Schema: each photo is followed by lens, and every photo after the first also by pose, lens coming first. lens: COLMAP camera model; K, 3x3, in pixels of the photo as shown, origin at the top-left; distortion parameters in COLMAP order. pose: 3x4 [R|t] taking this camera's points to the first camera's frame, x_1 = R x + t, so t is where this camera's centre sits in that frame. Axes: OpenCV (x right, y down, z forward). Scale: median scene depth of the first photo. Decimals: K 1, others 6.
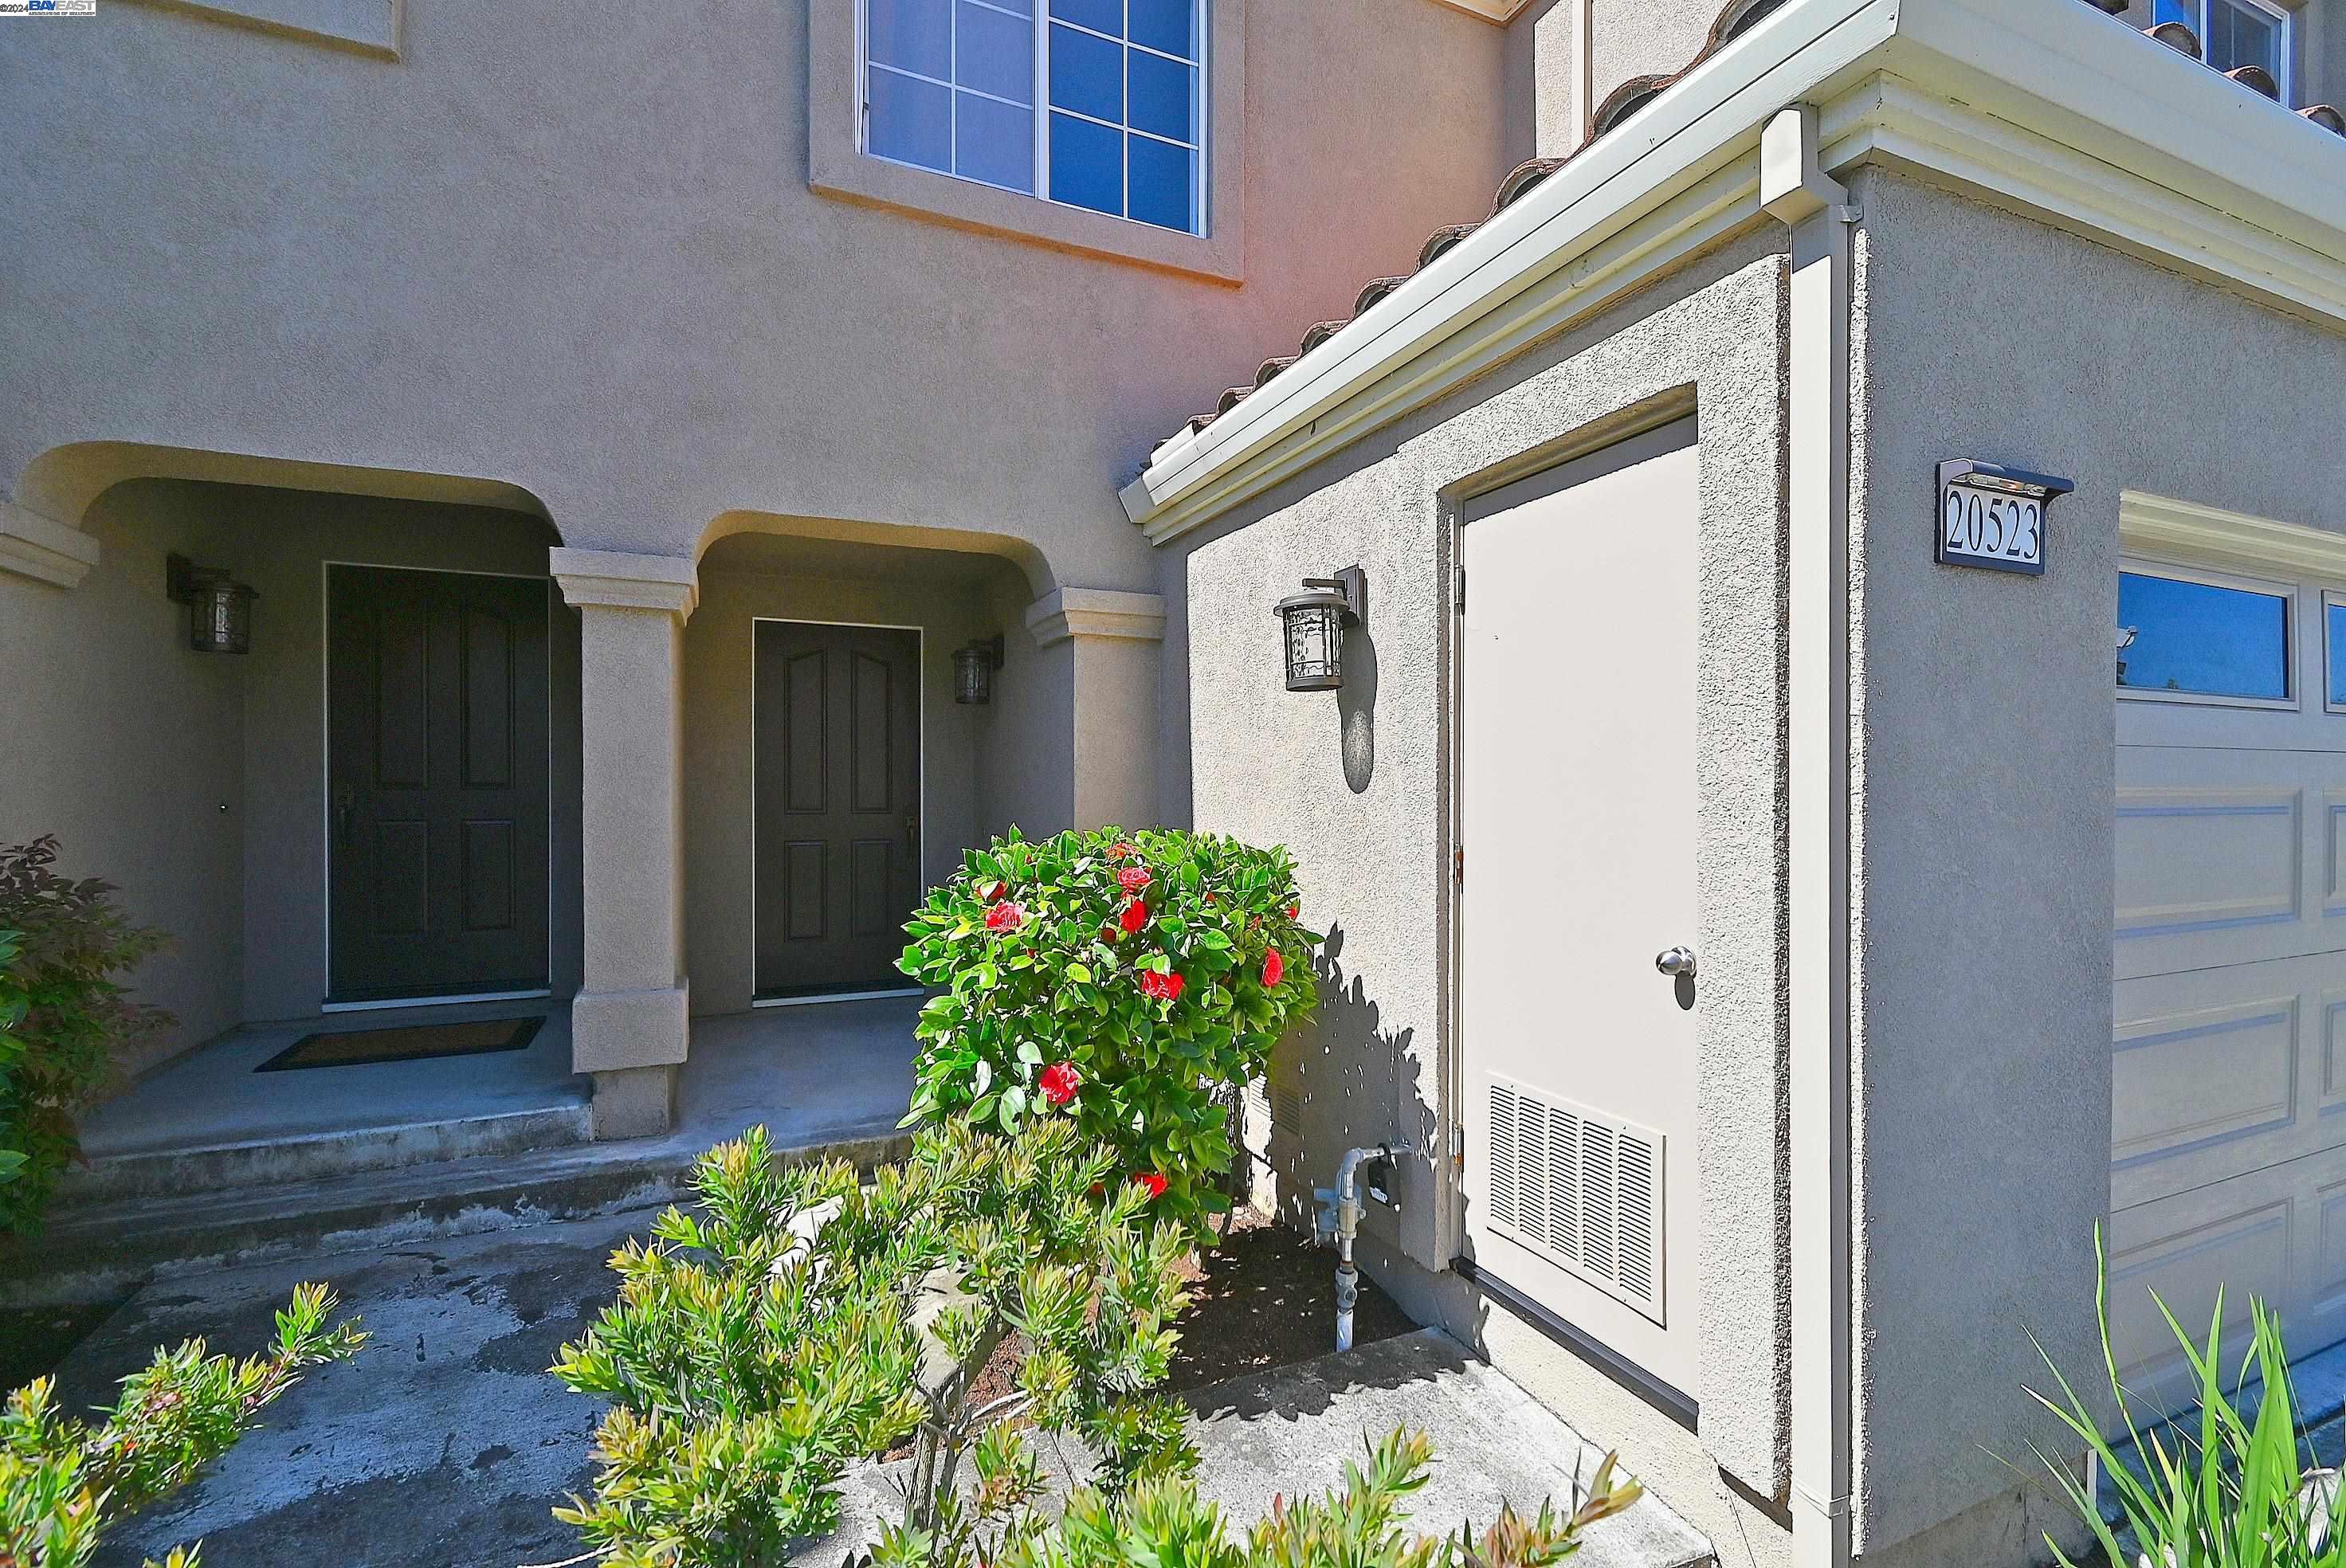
lens RADIAL K [[1036.3, 0, 1174.2], [0, 1036.3, 799.3], [0, 0, 1]] dist [-0.000621, -0.000468]
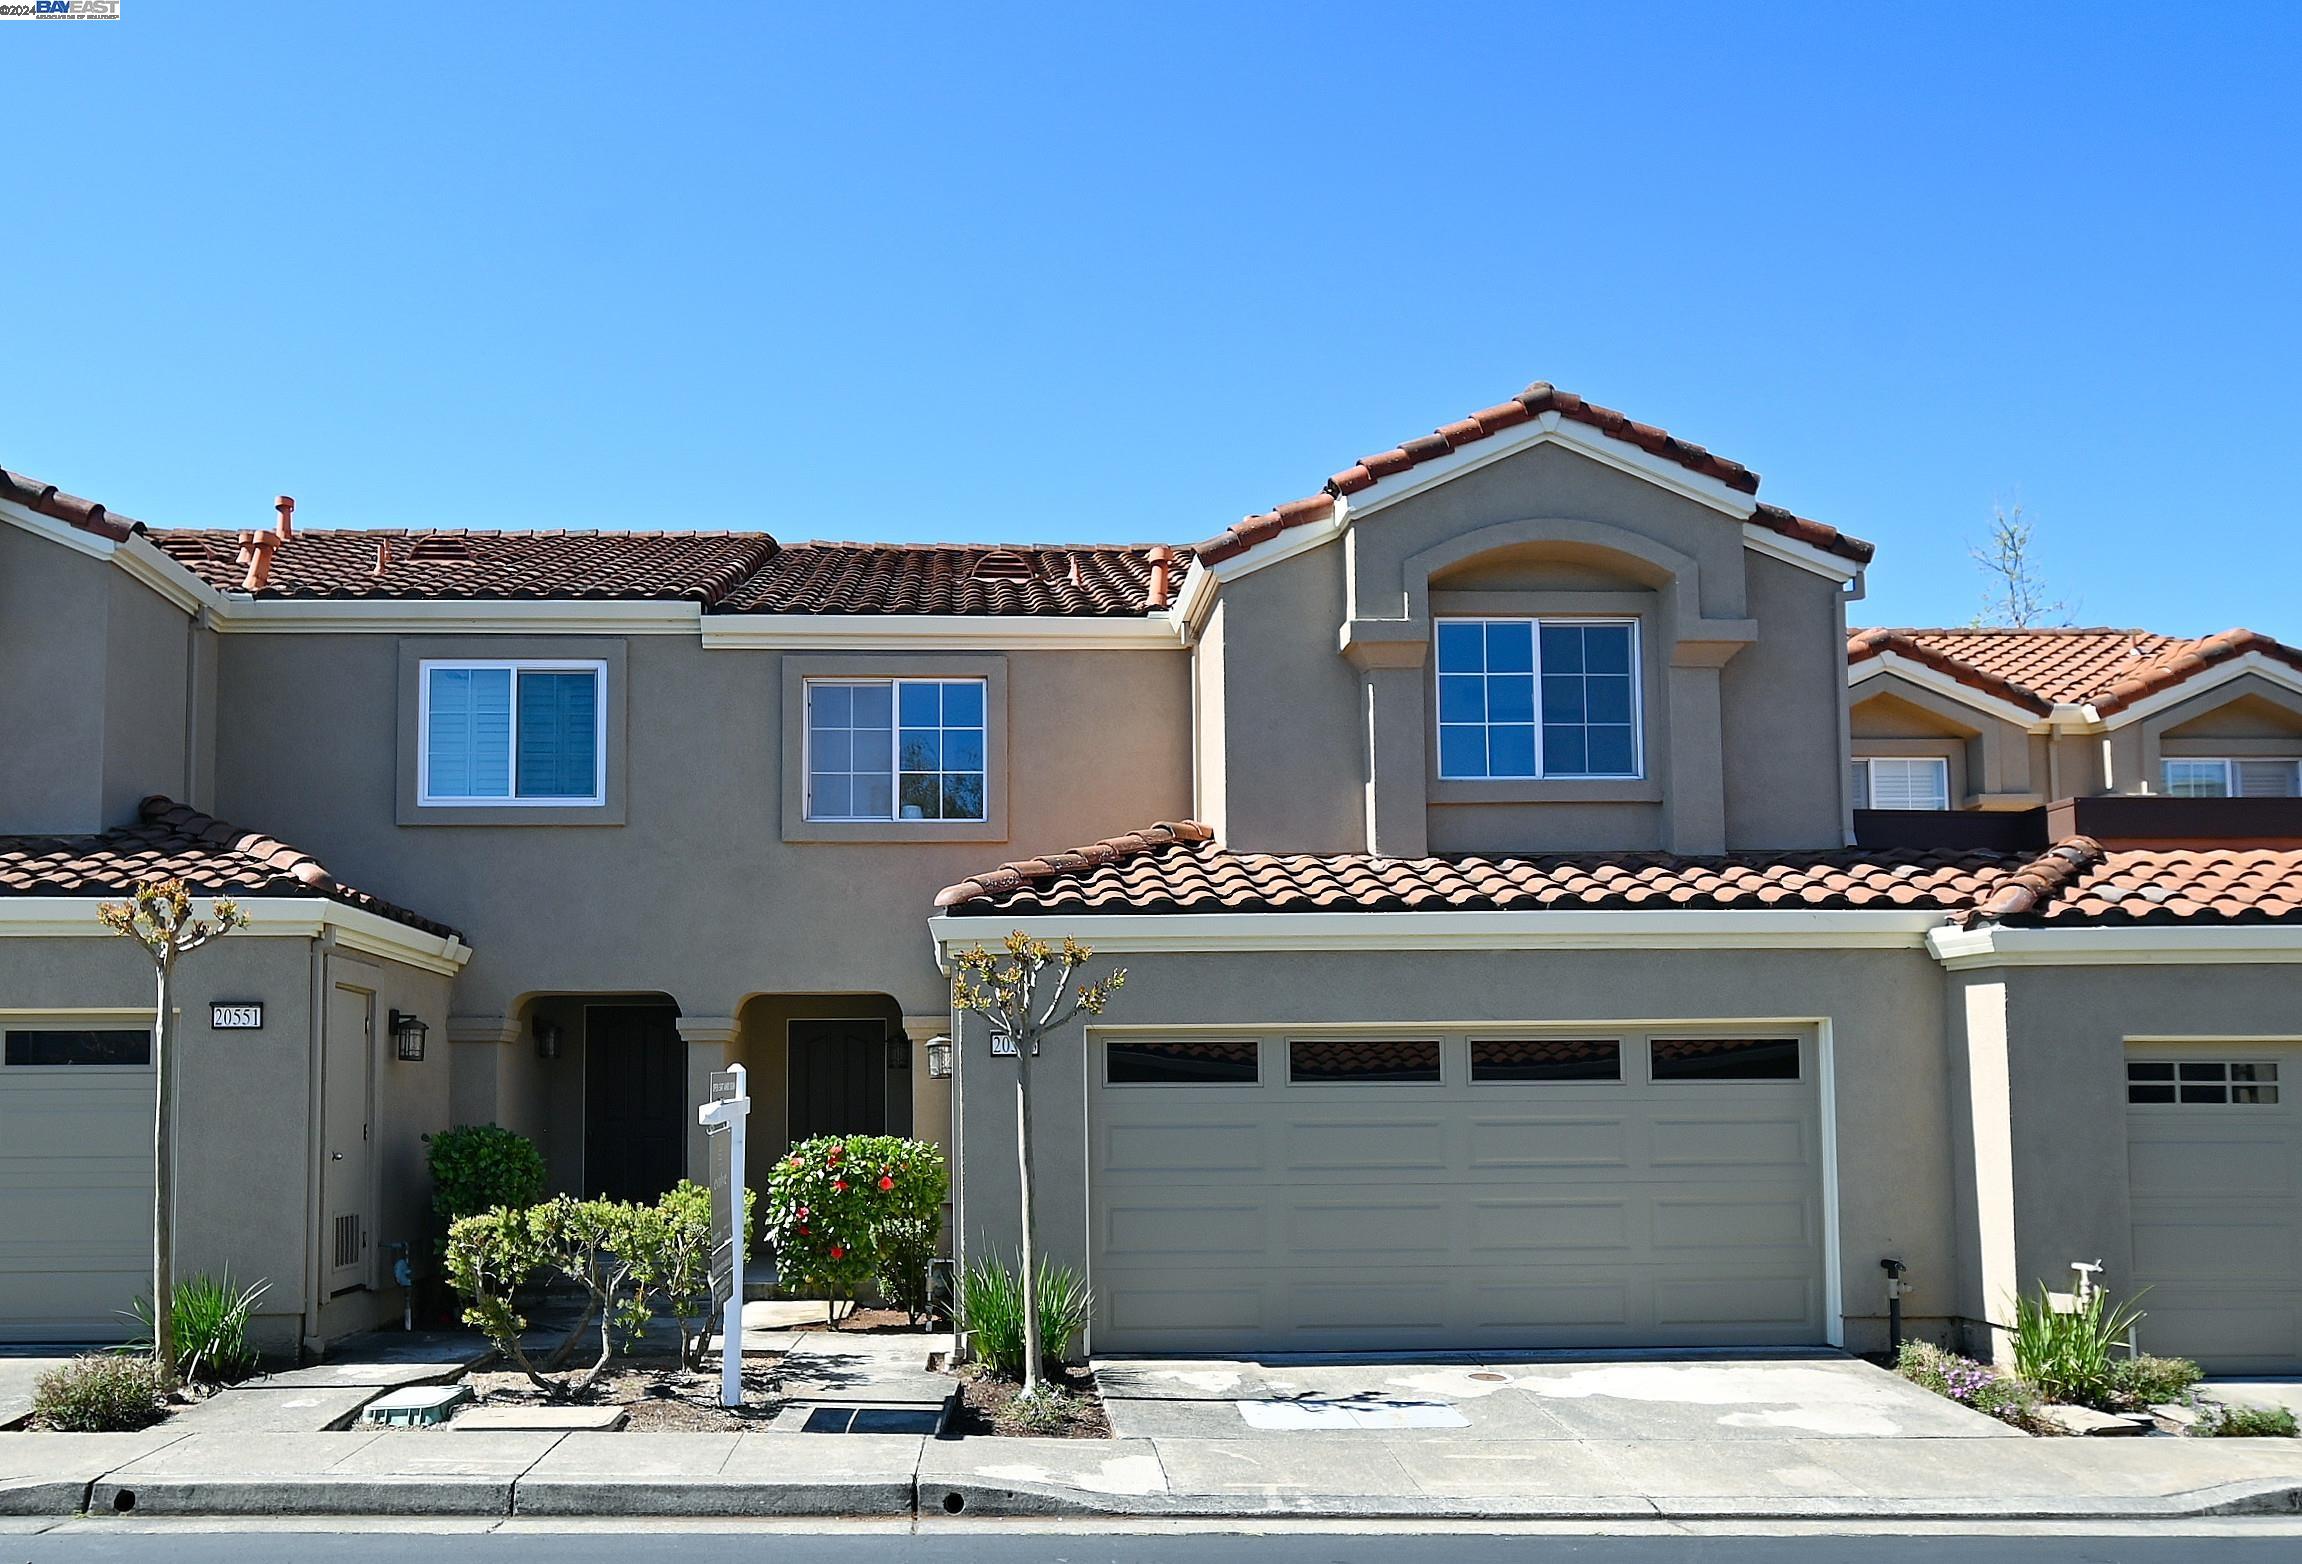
lens RADIAL K [[1960.9, 0, 1090.8], [0, 1960.9, 989.9], [0, 0, 1]] dist [-0.002310, -0.002767]
pose [[0.928001, -0.032793, -0.371132, 1.757429], [0.007429, 0.997550, -0.069567, 0.008376], [0.372504, 0.061801, 0.925970, -2.536773]]
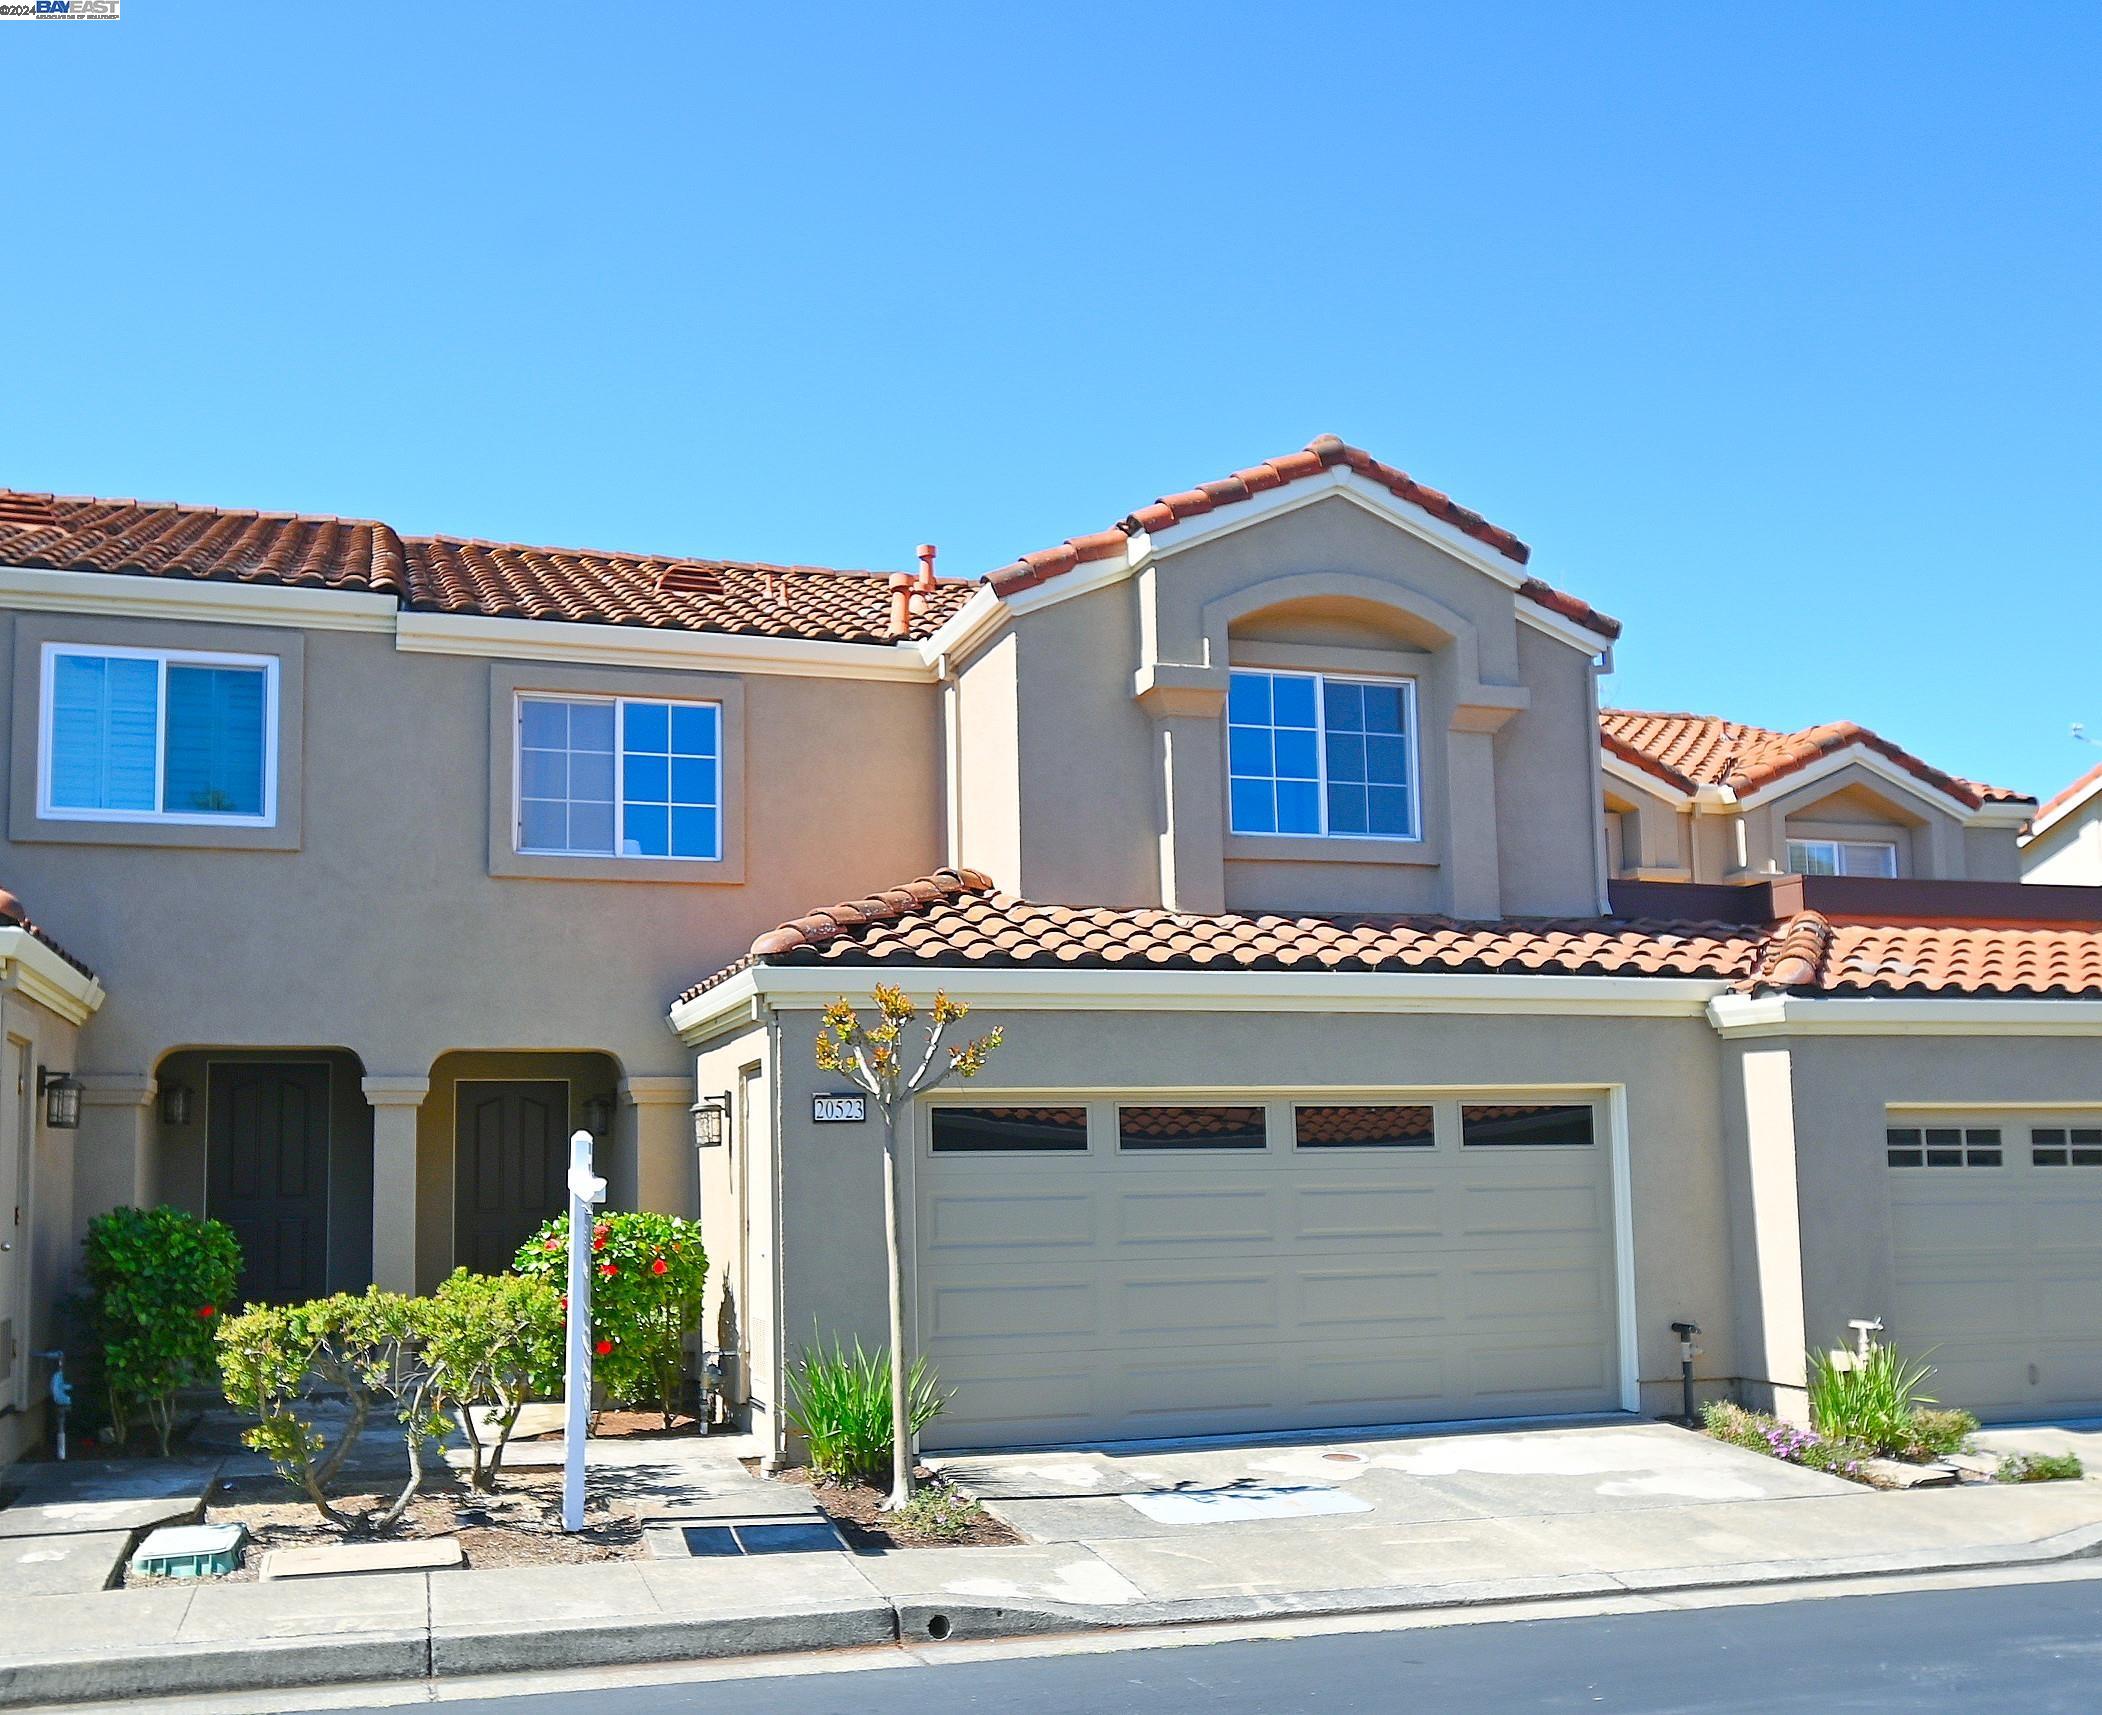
lens RADIAL K [[2083.9, 0, 1047.2], [0, 2083.9, 974.8], [0, 0, 1]] dist [-0.002280, -0.002760]
pose [[0.995048, -0.027087, -0.095636, 1.018180], [0.017245, 0.994606, -0.102279, -0.004898], [0.097891, 0.100123, 0.990148, -2.645520]]
